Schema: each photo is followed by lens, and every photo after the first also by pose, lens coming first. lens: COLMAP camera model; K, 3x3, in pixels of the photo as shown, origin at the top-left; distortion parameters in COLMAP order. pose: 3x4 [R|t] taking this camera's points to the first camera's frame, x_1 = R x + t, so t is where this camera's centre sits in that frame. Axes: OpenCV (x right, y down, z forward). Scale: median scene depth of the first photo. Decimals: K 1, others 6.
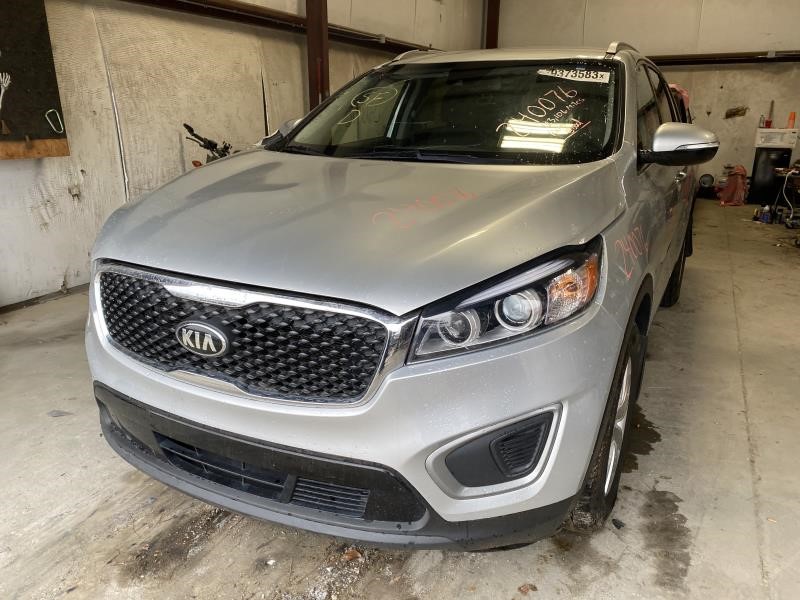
lens RADIAL K [[616.7, 0, 394.4], [0, 616.7, 300.2], [0, 0, 1]] dist [0.010515, 0.004031]
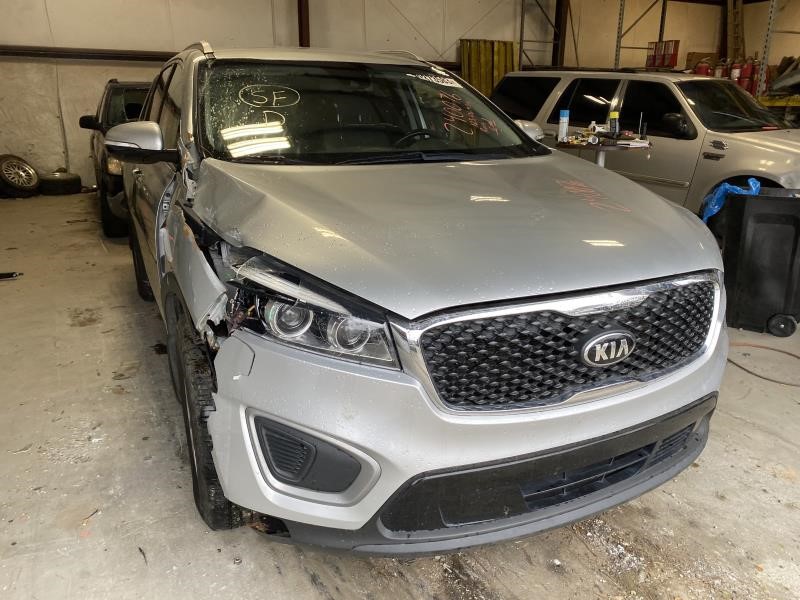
lens RADIAL K [[619.8, 0, 400.0], [0, 619.8, 300.0], [0, 0, 1]] dist [0.035559, 0.002480]
pose [[0.587673, -0.249809, 0.769568, -1.009291], [0.243910, 0.961593, 0.125883, -0.175957], [-0.771458, 0.113727, 0.626034, 0.502184]]
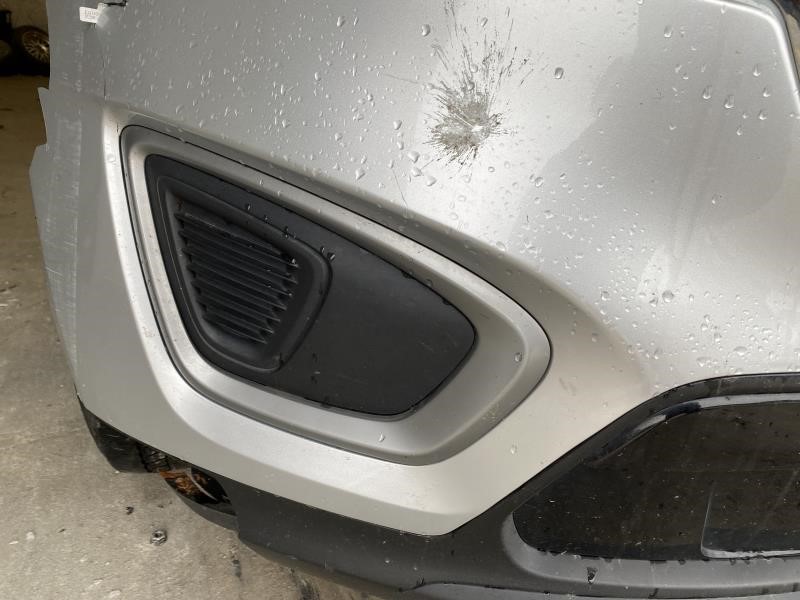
lens RADIAL K [[616.7, 0, 394.4], [0, 616.7, 300.2], [0, 0, 1]] dist [0.010515, 0.004031]
pose [[0.657179, -0.249547, 0.711226, -0.676061], [0.161774, 0.968311, 0.190270, 0.043605], [-0.736169, -0.009983, 0.676724, 0.910101]]
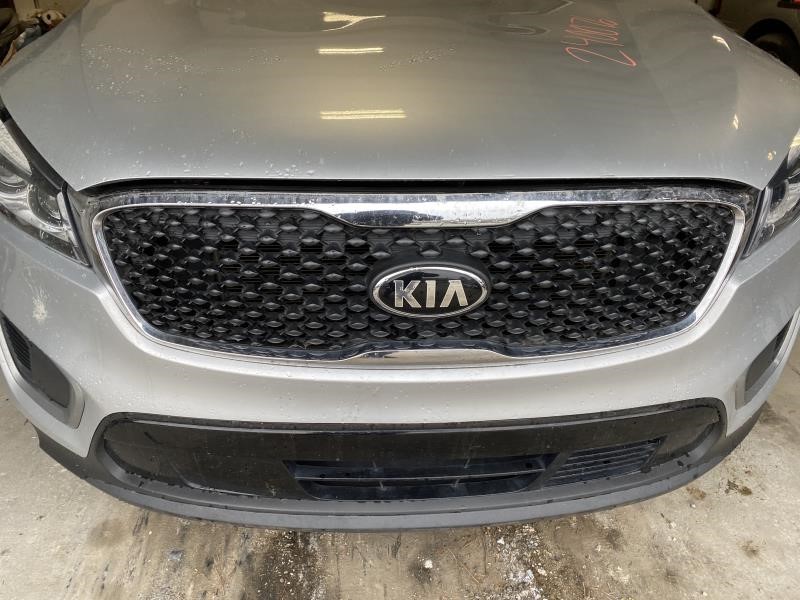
lens RADIAL K [[616.7, 0, 394.4], [0, 616.7, 300.2], [0, 0, 1]] dist [0.010515, 0.004031]
pose [[0.864430, -0.239340, 0.442128, -0.481298], [0.155168, 0.963490, 0.218195, -0.048136], [-0.478209, -0.120011, 0.870008, 0.410207]]
